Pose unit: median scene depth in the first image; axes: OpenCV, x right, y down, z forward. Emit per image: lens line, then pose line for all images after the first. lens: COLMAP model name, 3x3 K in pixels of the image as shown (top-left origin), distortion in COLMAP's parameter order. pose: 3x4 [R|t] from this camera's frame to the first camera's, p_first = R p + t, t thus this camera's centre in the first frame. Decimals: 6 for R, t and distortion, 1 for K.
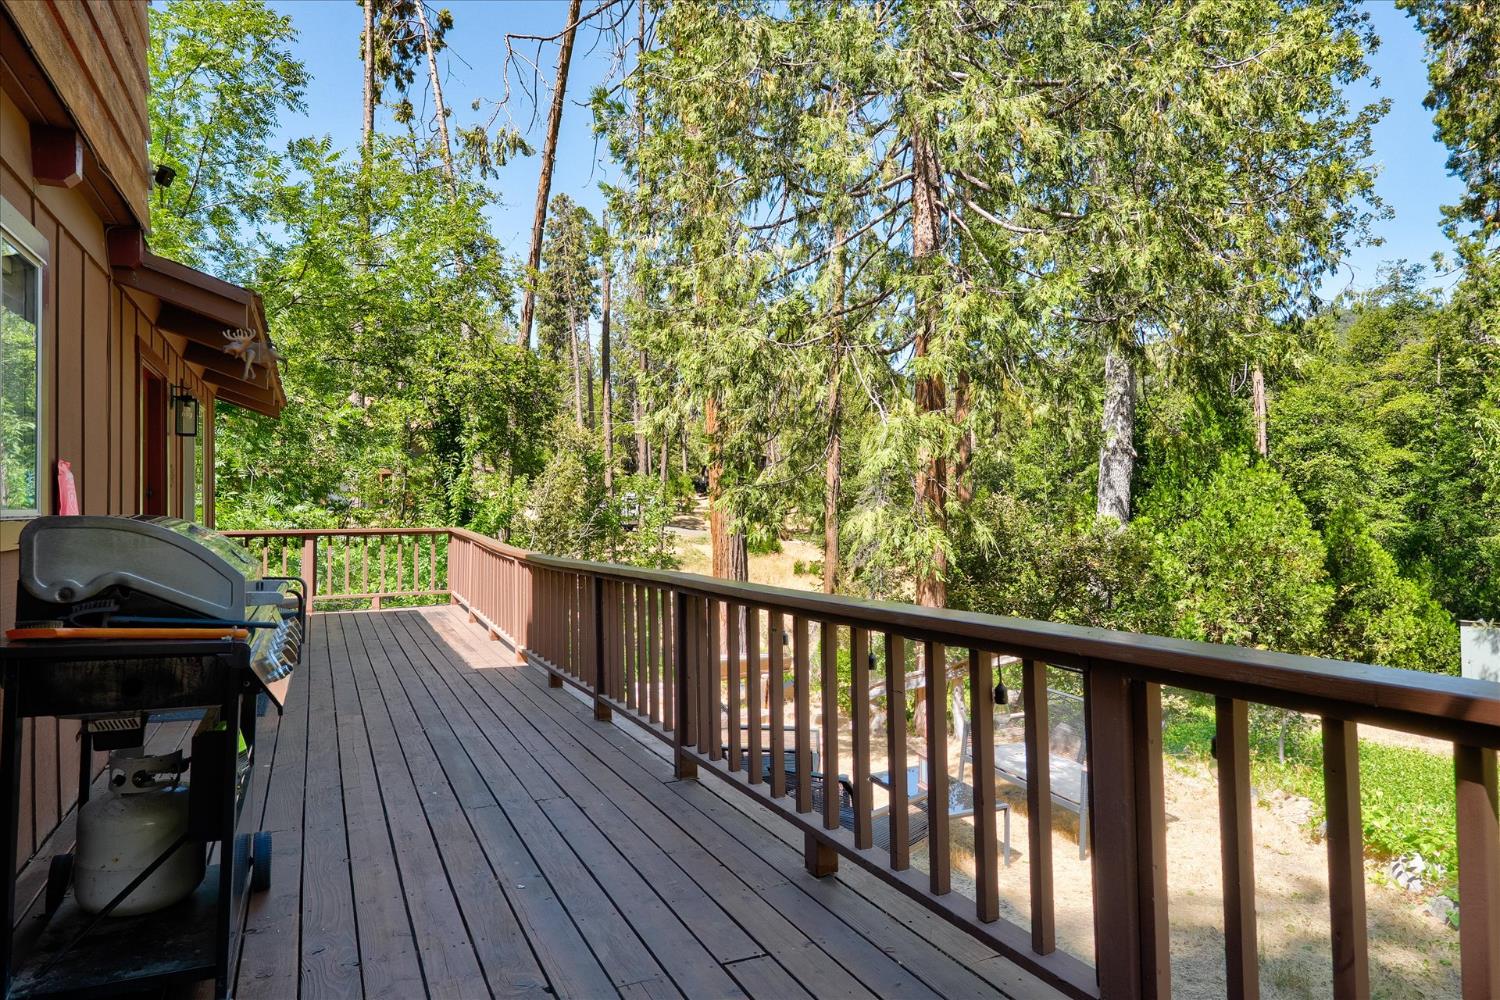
lens RADIAL K [[868.2, 0, 743.7], [0, 868.2, 505.2], [0, 0, 1]] dist [-0.021916, -0.000578]
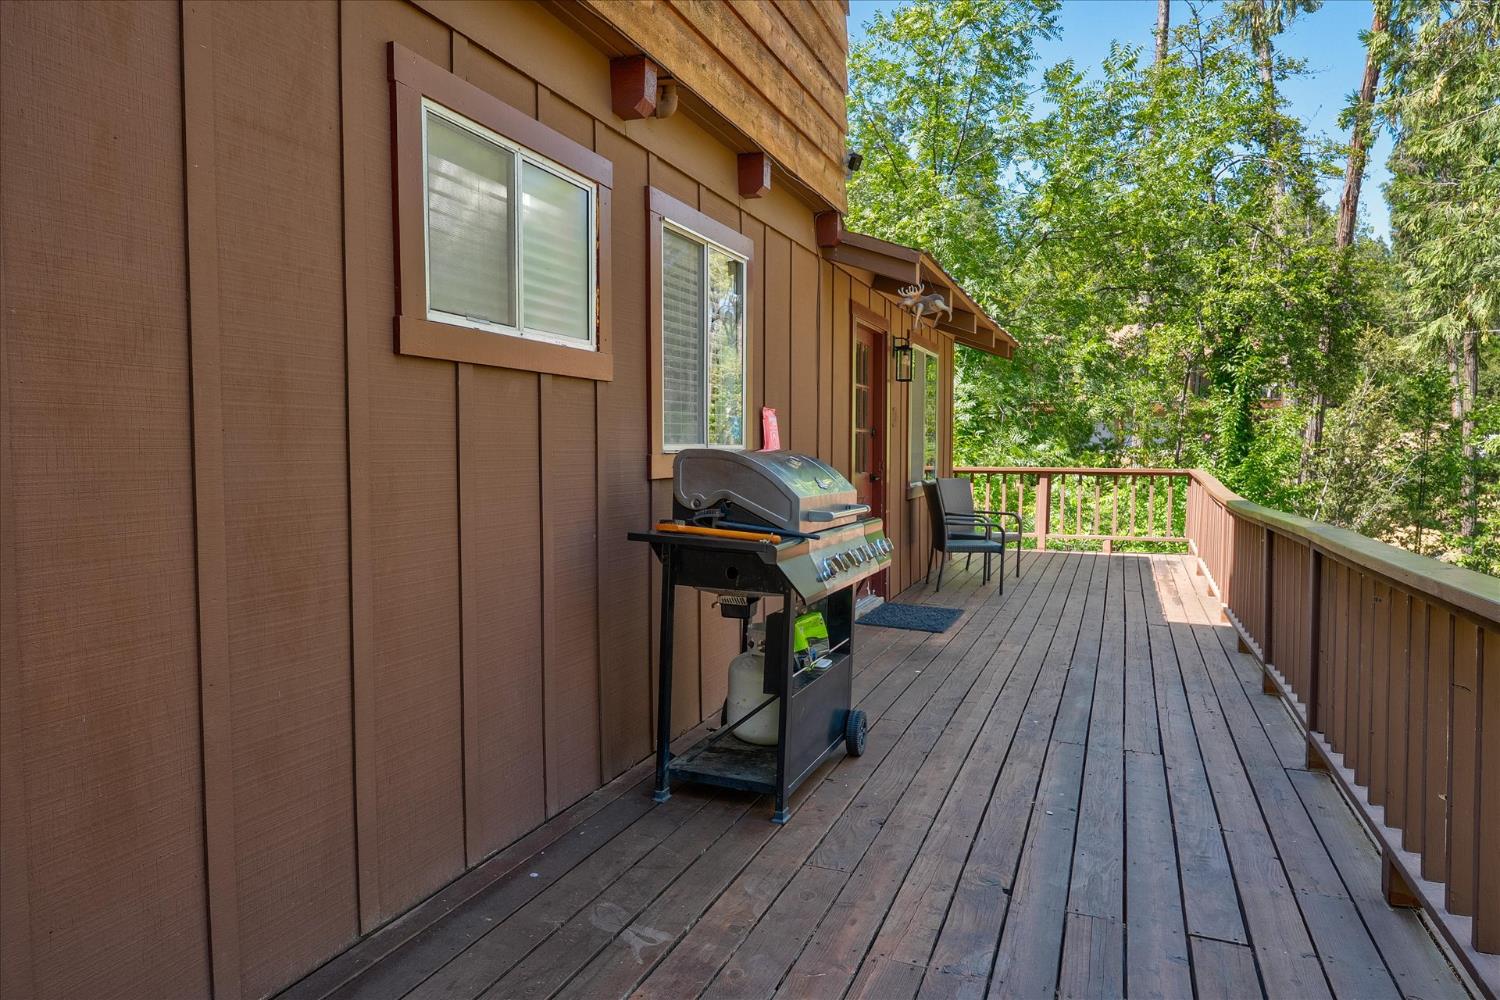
lens RADIAL K [[967.8, 0, 768.0], [0, 967.8, 496.5], [0, 0, 1]] dist [-0.002721, -0.001040]
pose [[0.687970, 0.041942, -0.724526, 0.089833], [-0.002926, 0.998481, 0.055023, 0.000565], [0.725734, -0.035735, 0.687047, -0.006586]]
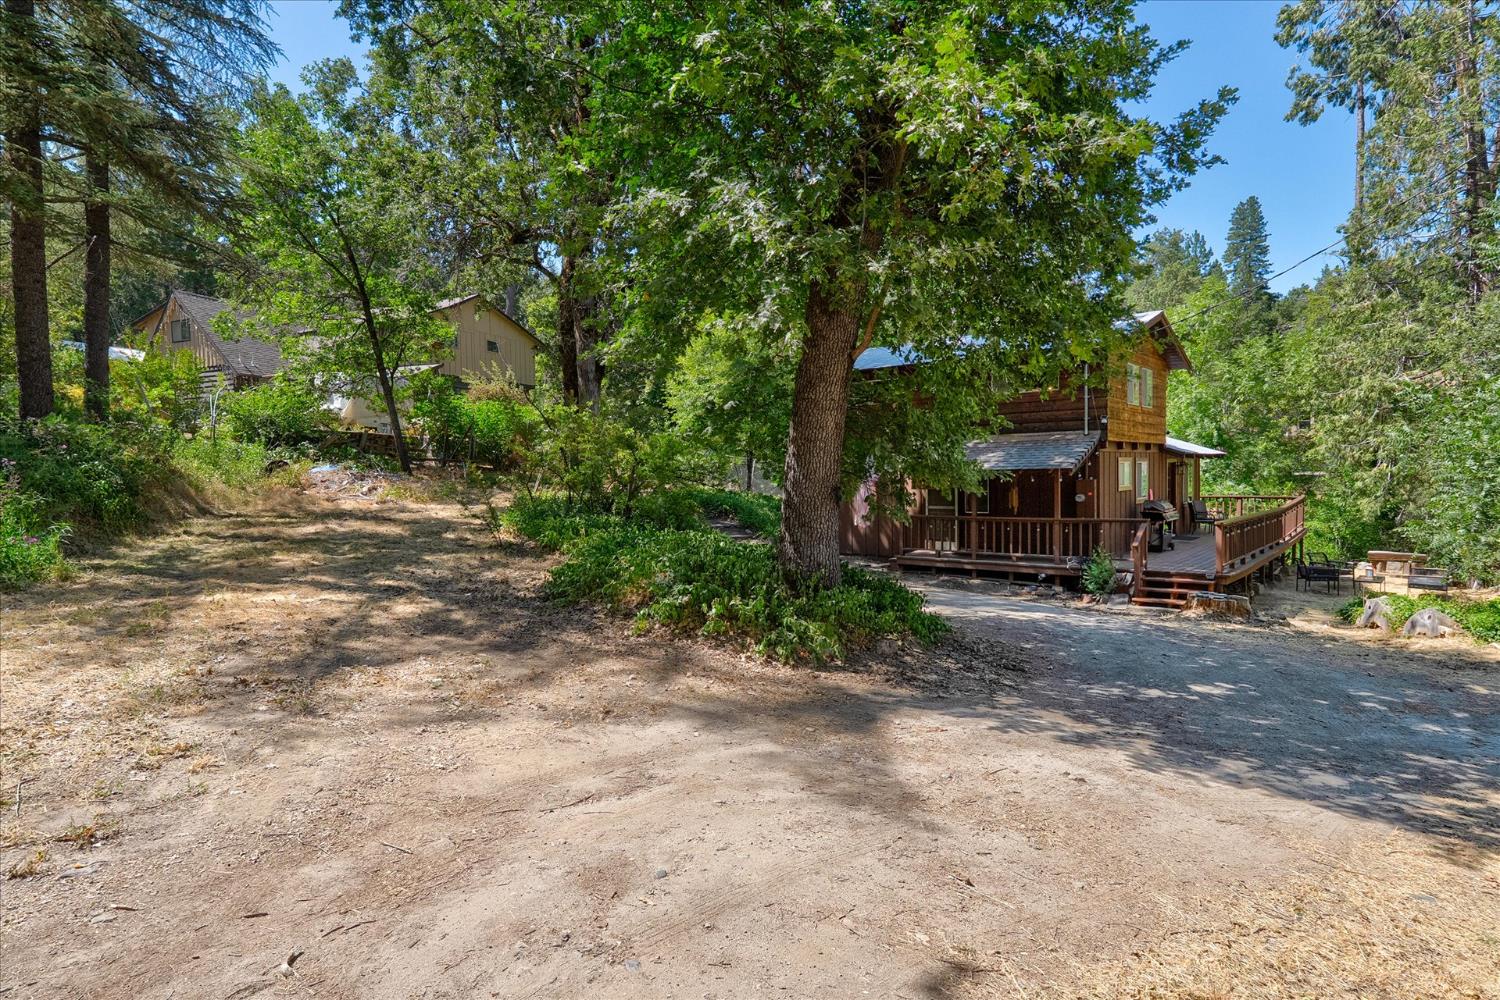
lens RADIAL K [[730.4, 0, 793.8], [0, 730.4, 498.2], [0, 0, 1]] dist [-0.000815, -0.000137]
pose [[0.399999, 0.030364, -0.916013, 1.023014], [0.020891, 0.998889, 0.042234, -0.087191], [0.916278, -0.036030, 0.398920, -1.180298]]
